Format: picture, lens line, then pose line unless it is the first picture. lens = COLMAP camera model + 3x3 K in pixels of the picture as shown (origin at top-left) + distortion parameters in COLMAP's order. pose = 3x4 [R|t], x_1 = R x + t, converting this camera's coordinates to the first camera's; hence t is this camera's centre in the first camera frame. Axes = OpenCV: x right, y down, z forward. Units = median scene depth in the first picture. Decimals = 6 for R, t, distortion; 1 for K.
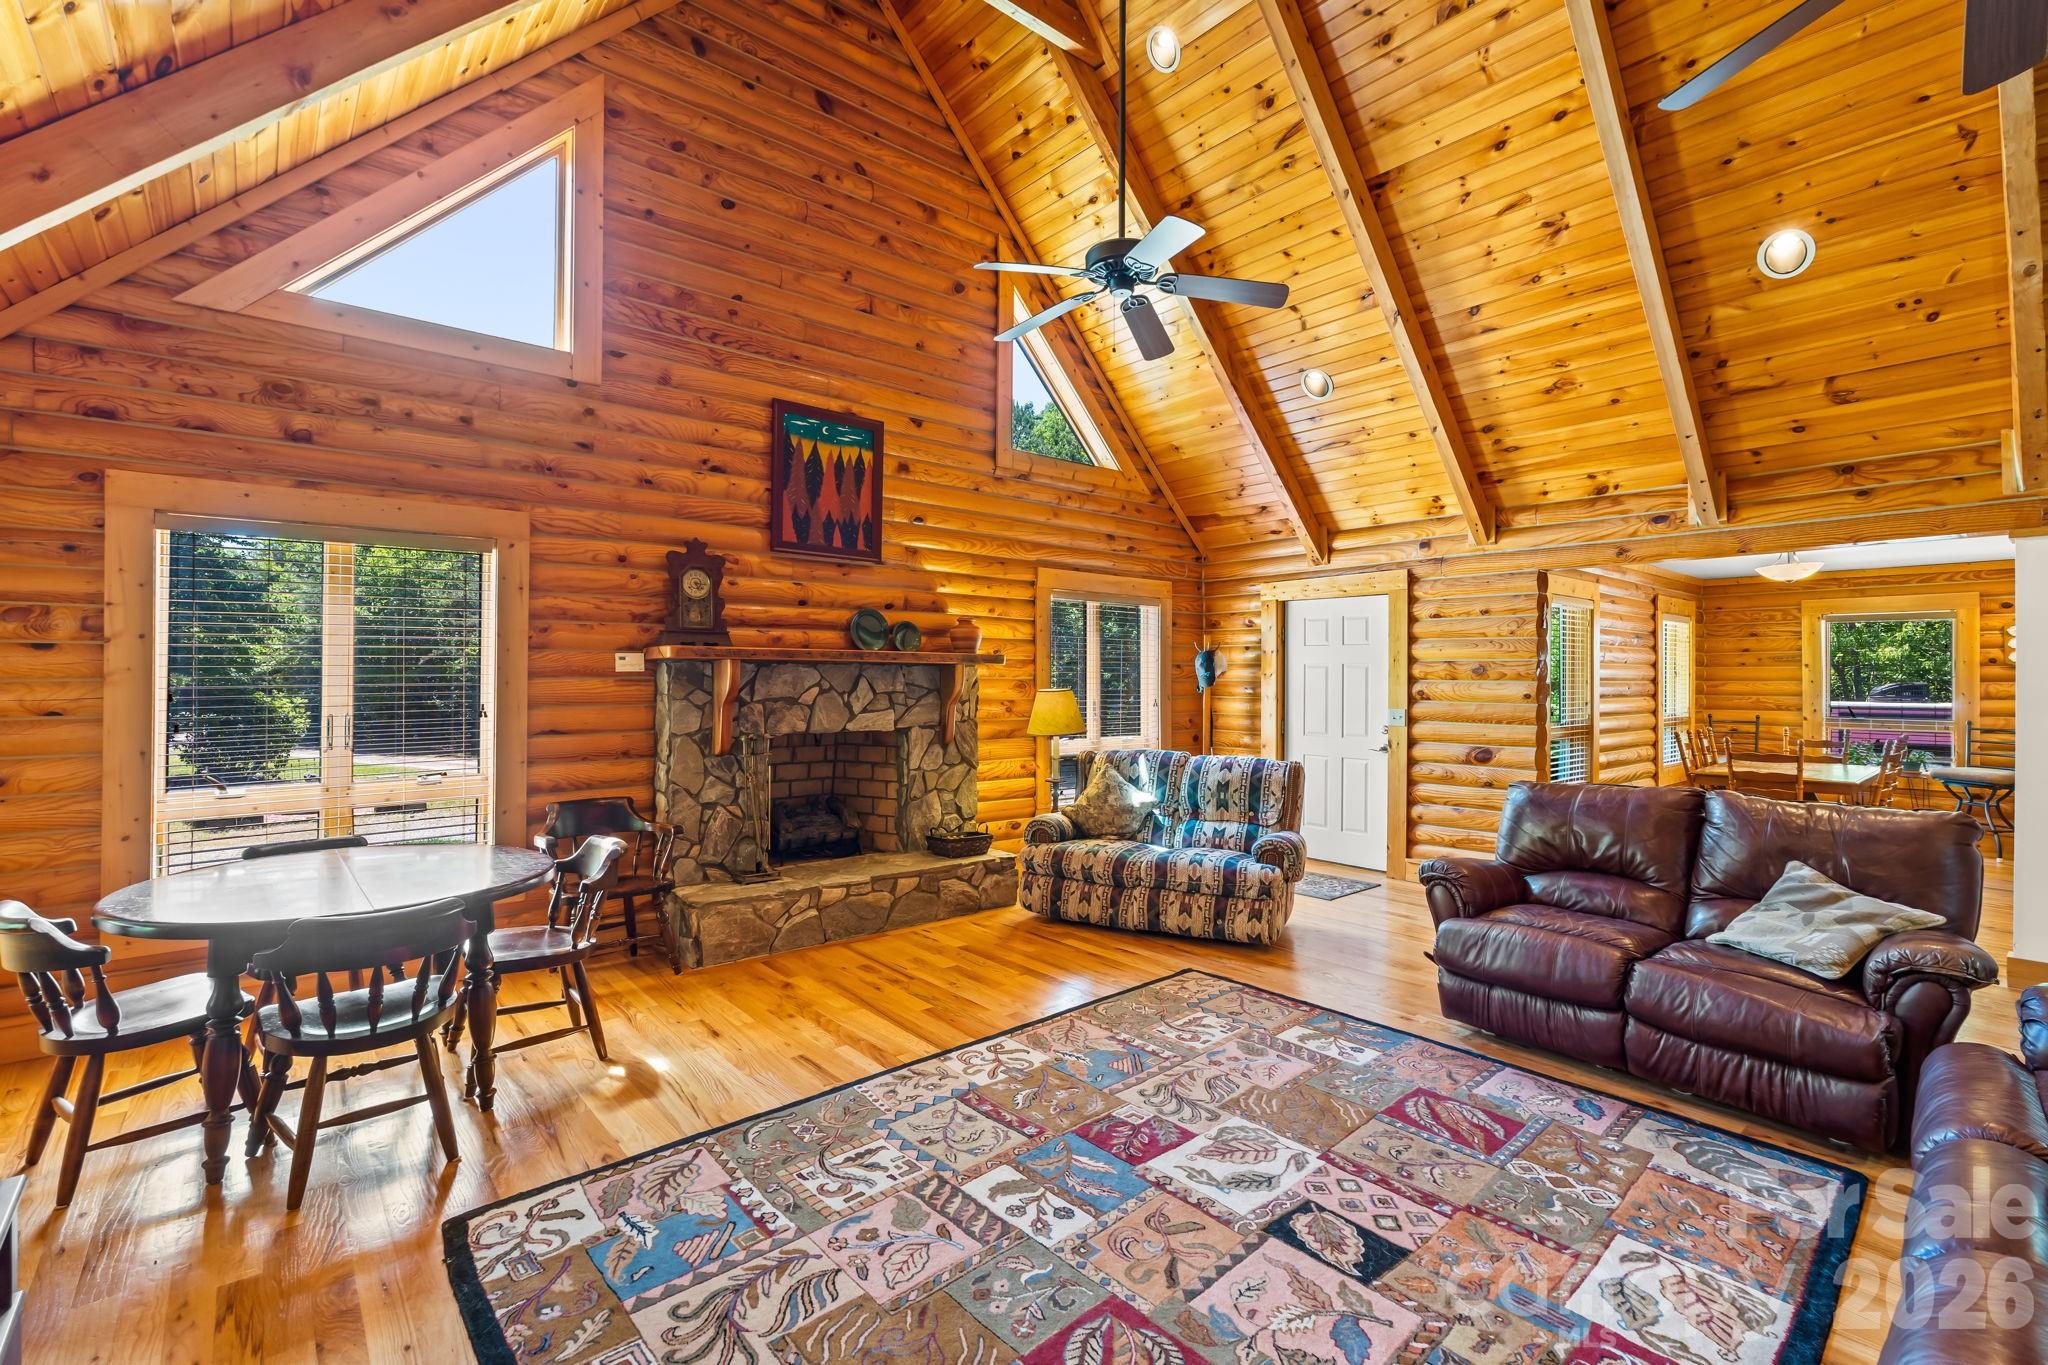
lens RADIAL K [[902.4, 0, 1021.6], [0, 902.4, 668.7], [0, 0, 1]] dist [-0.004895, 0.000341]
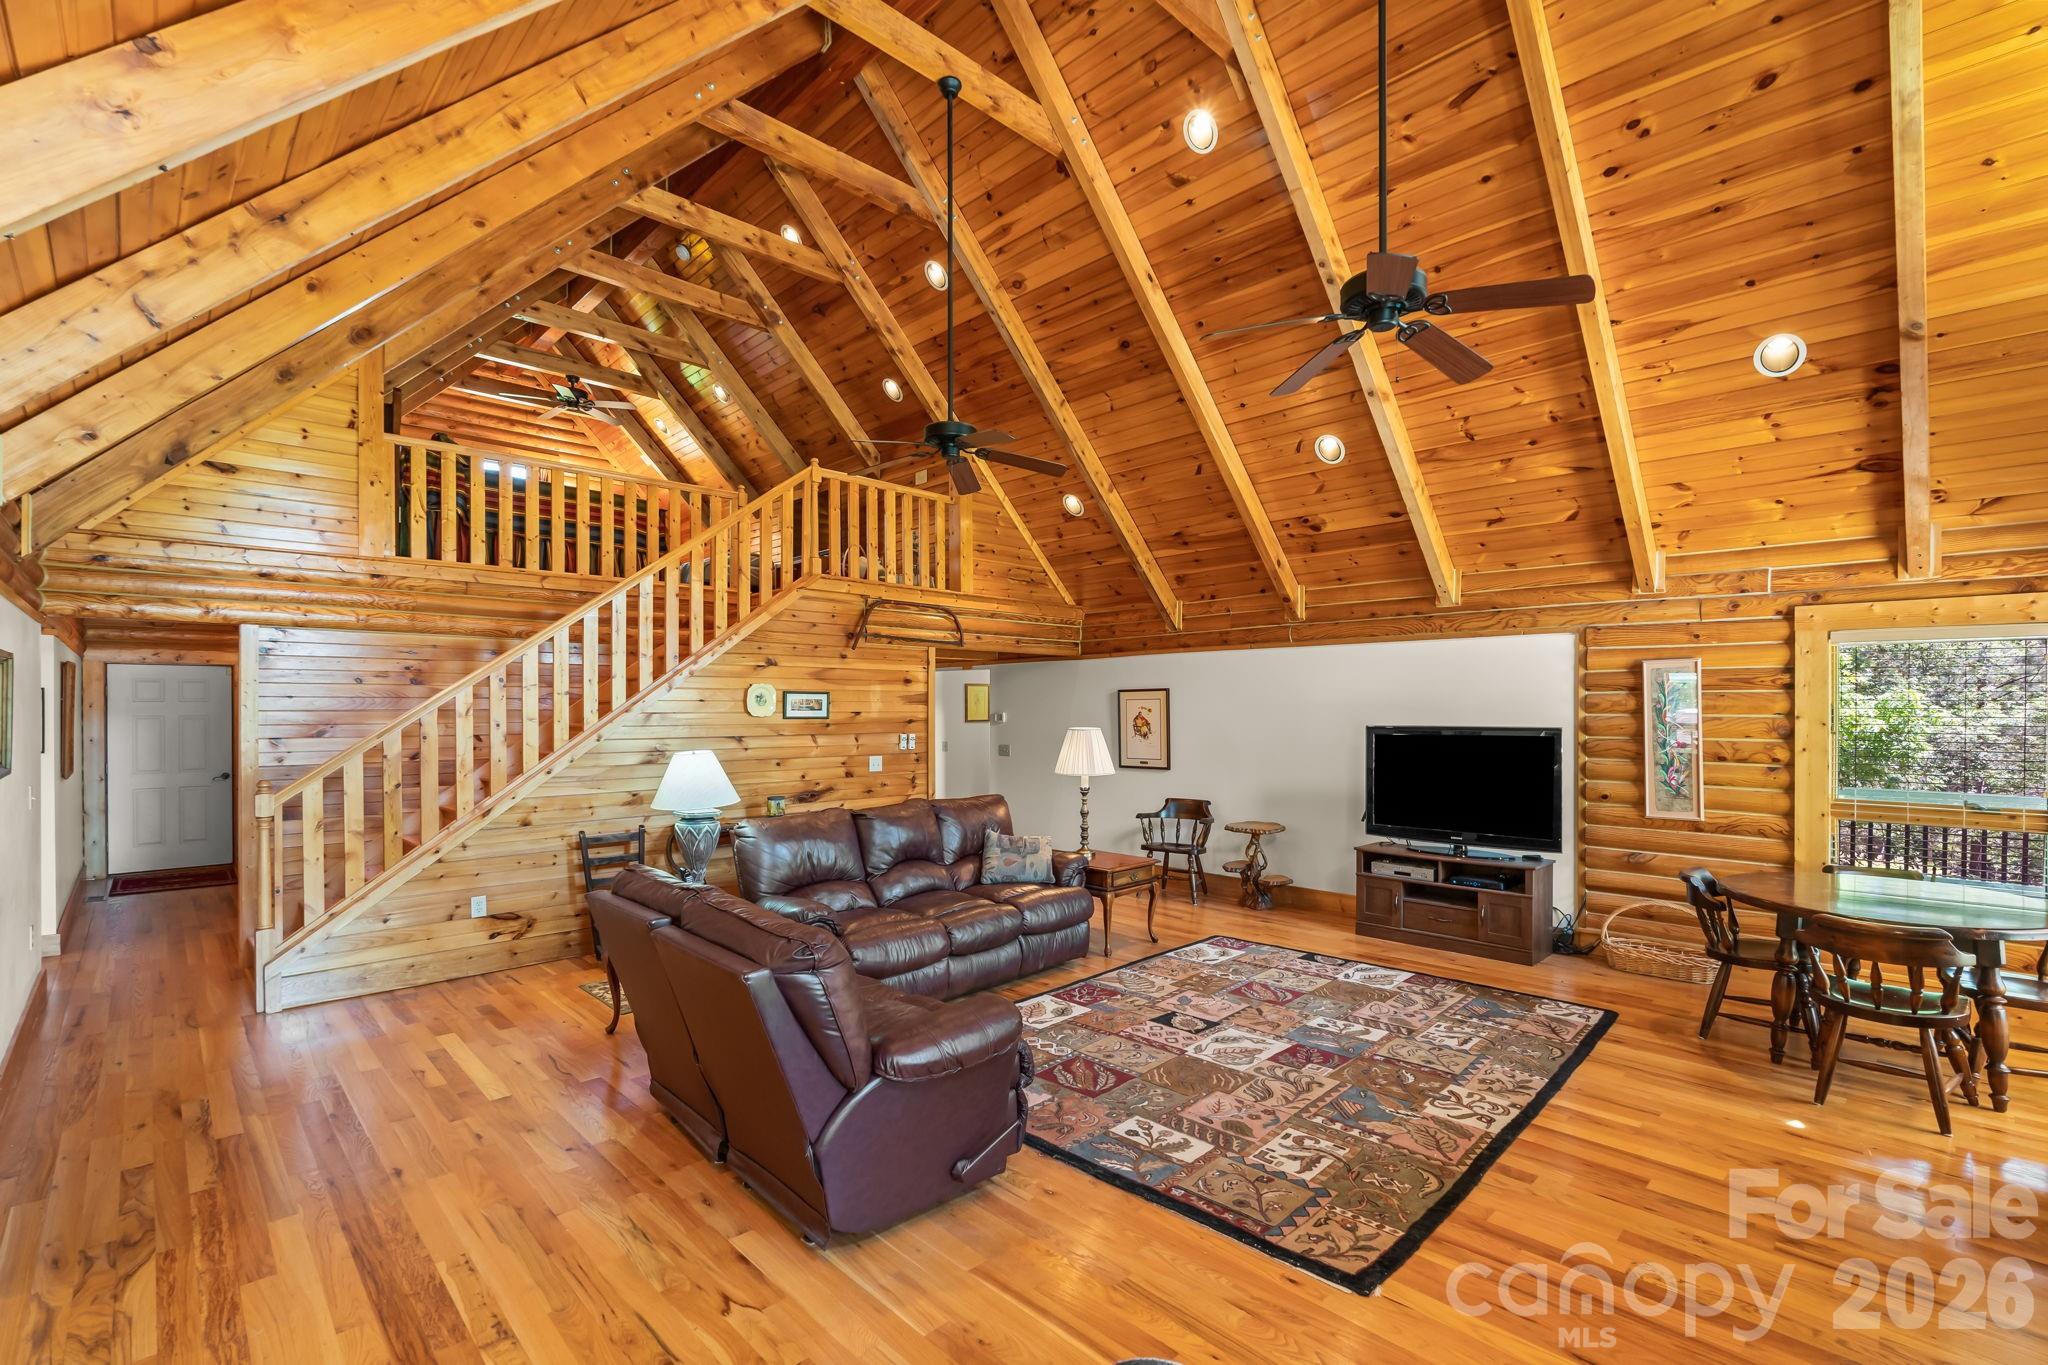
lens RADIAL K [[902.4, 0, 1016.9], [0, 902.4, 697.5], [0, 0, 1]] dist [-0.004895, 0.000341]
pose [[-0.998173, -0.003269, -0.060339, 0.351310], [-0.002109, 0.999812, -0.019278, -0.020900], [0.060391, -0.019116, -0.997992, 1.245922]]
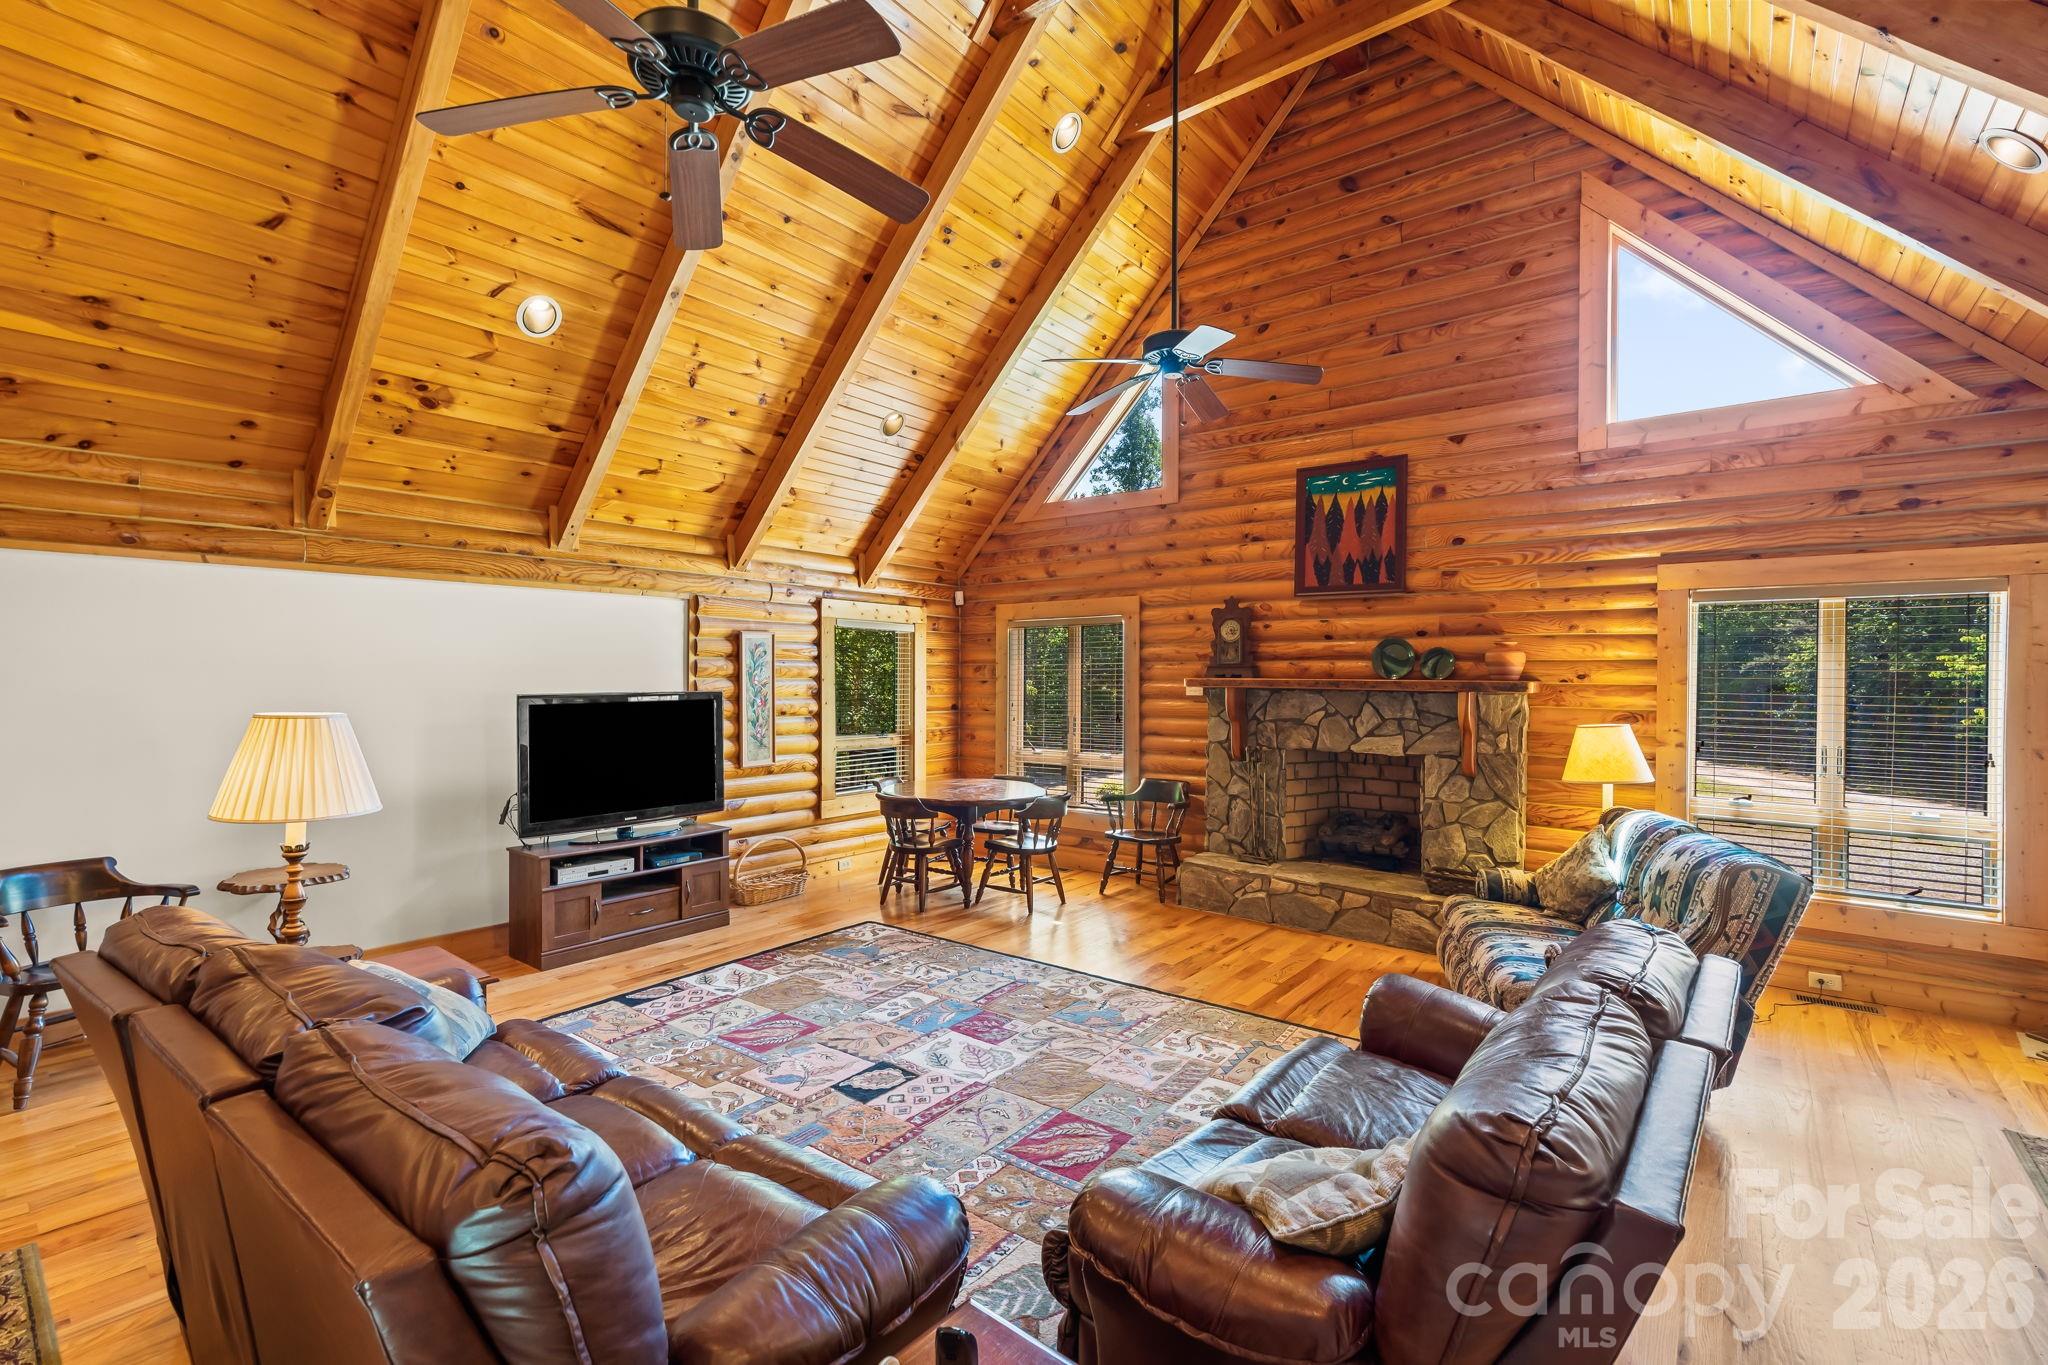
lens RADIAL K [[902.4, 0, 1029.6], [0, 902.4, 675.1], [0, 0, 1]] dist [-0.004895, 0.000341]
pose [[0.196920, -0.002134, -0.980417, 0.799267], [0.004097, 0.999991, -0.001354, -0.024415], [0.980411, -0.003750, 0.196927, 0.396201]]
